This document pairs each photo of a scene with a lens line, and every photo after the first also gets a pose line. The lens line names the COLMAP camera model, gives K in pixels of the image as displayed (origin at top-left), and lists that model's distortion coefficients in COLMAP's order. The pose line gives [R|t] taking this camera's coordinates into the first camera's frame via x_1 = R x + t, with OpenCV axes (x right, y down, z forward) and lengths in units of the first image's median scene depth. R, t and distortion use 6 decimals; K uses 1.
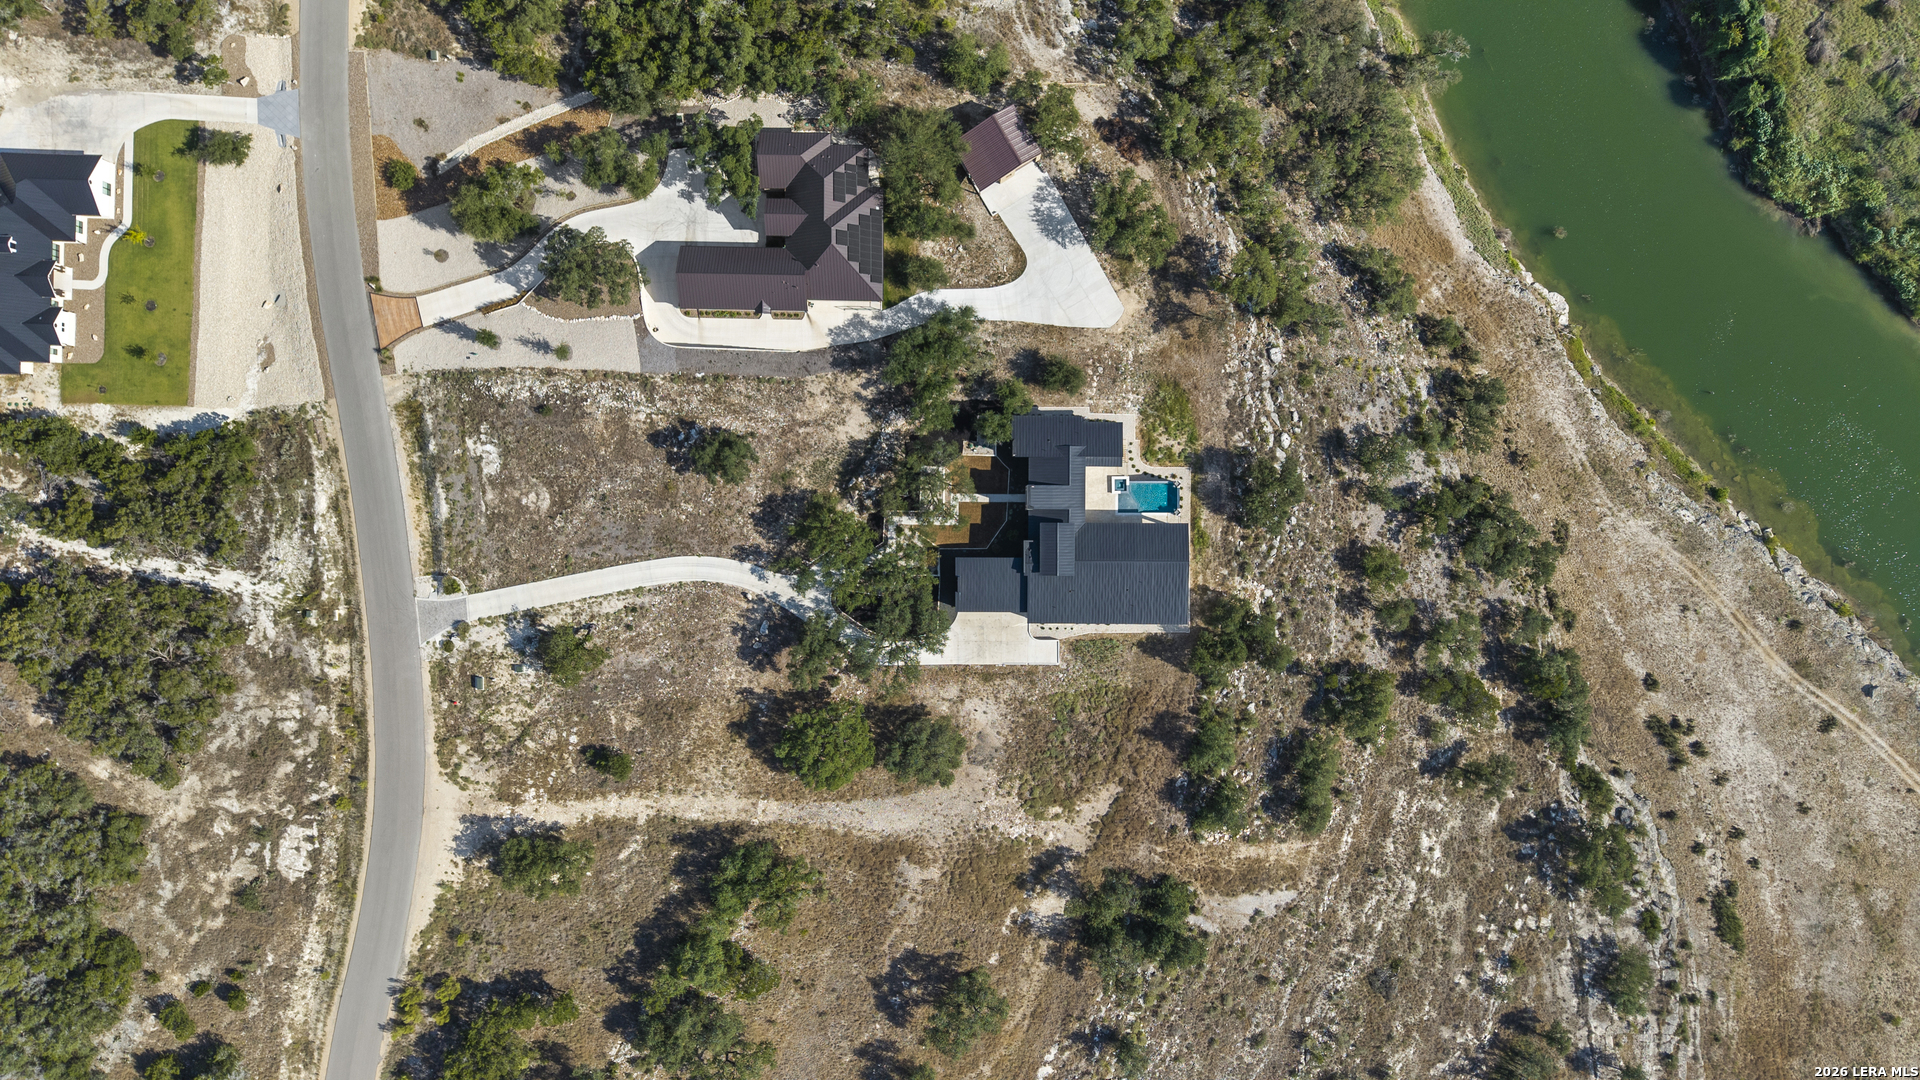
lens RADIAL K [[1291.0, 0, 962.5], [0, 1291.0, 540.8], [0, 0, 1]] dist [0.052701, -0.061292]
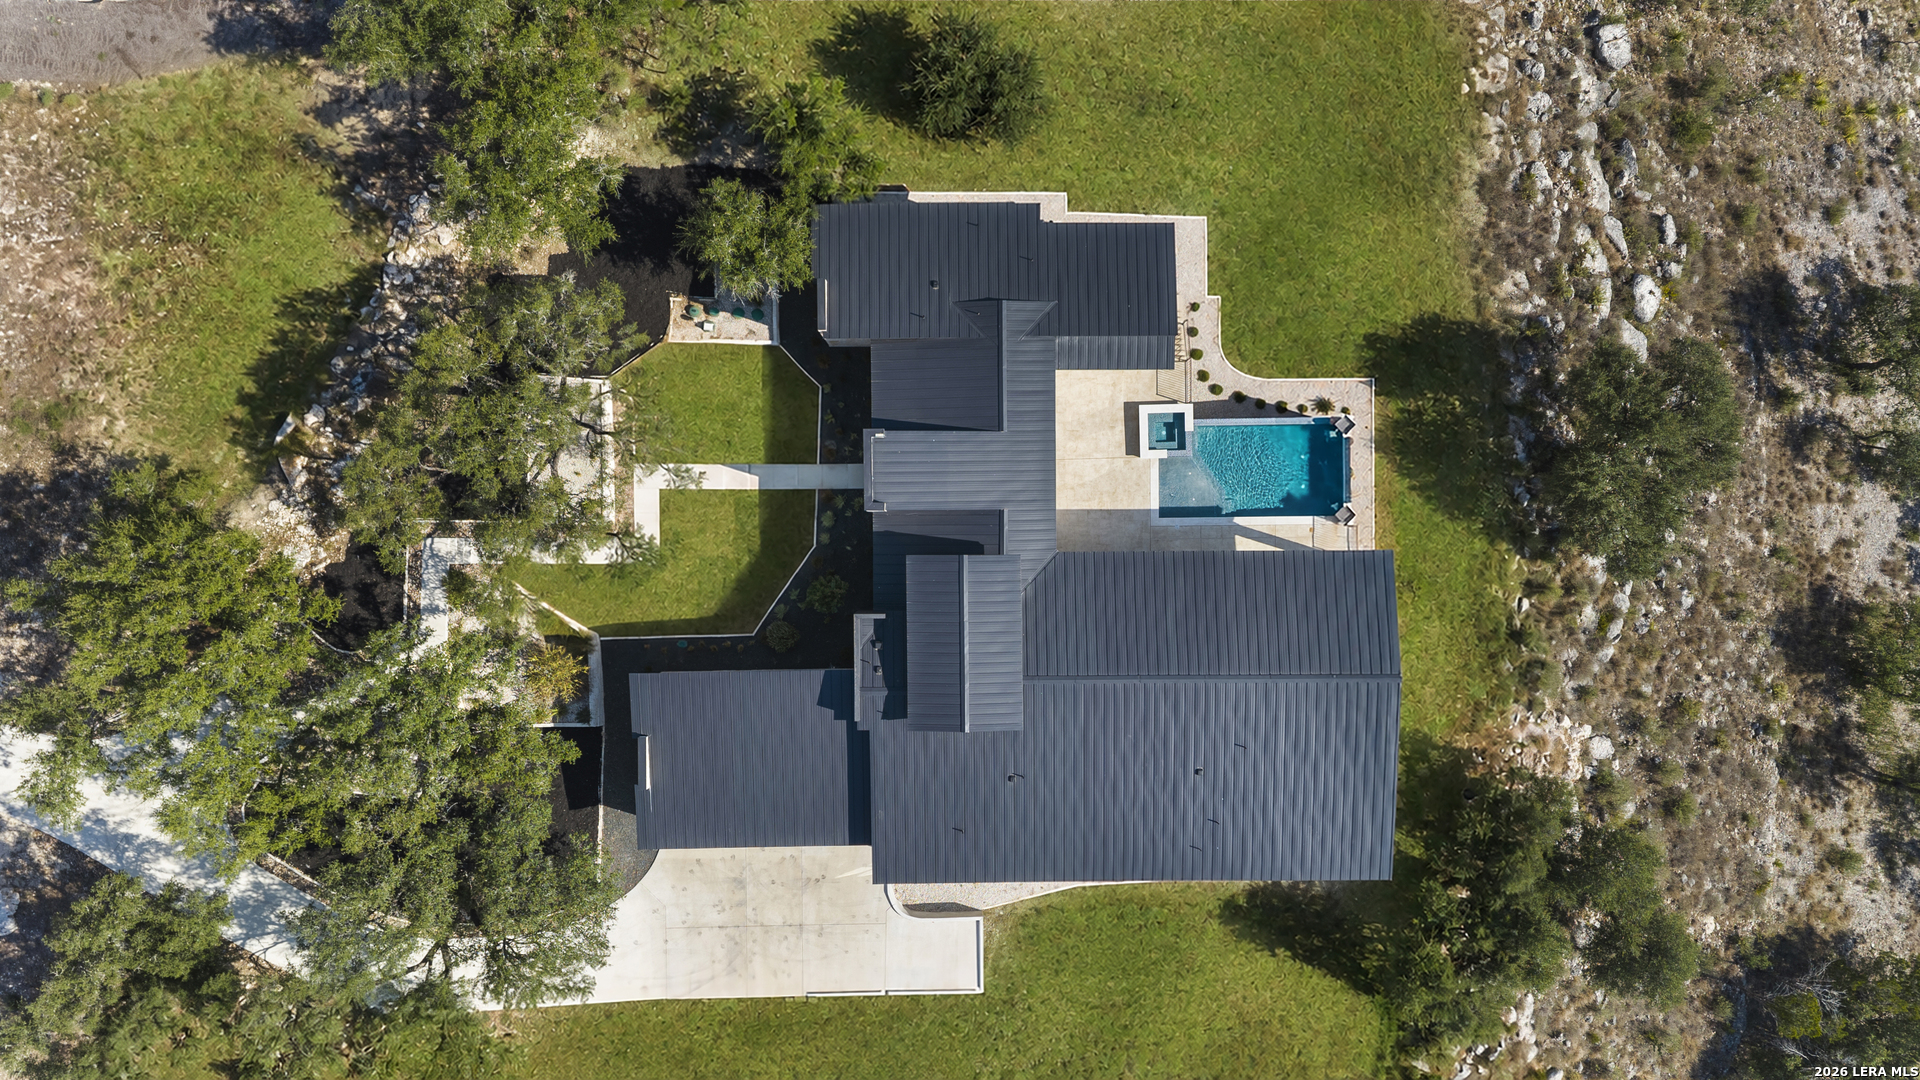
lens RADIAL K [[1291.0, 0, 962.5], [0, 1291.0, 540.8], [0, 0, 1]] dist [0.052701, -0.061292]
pose [[0.999878, -0.013327, 0.008104, 0.067161], [0.013341, 0.999910, -0.001637, -0.015890], [-0.008081, 0.001745, 0.999966, 0.663541]]
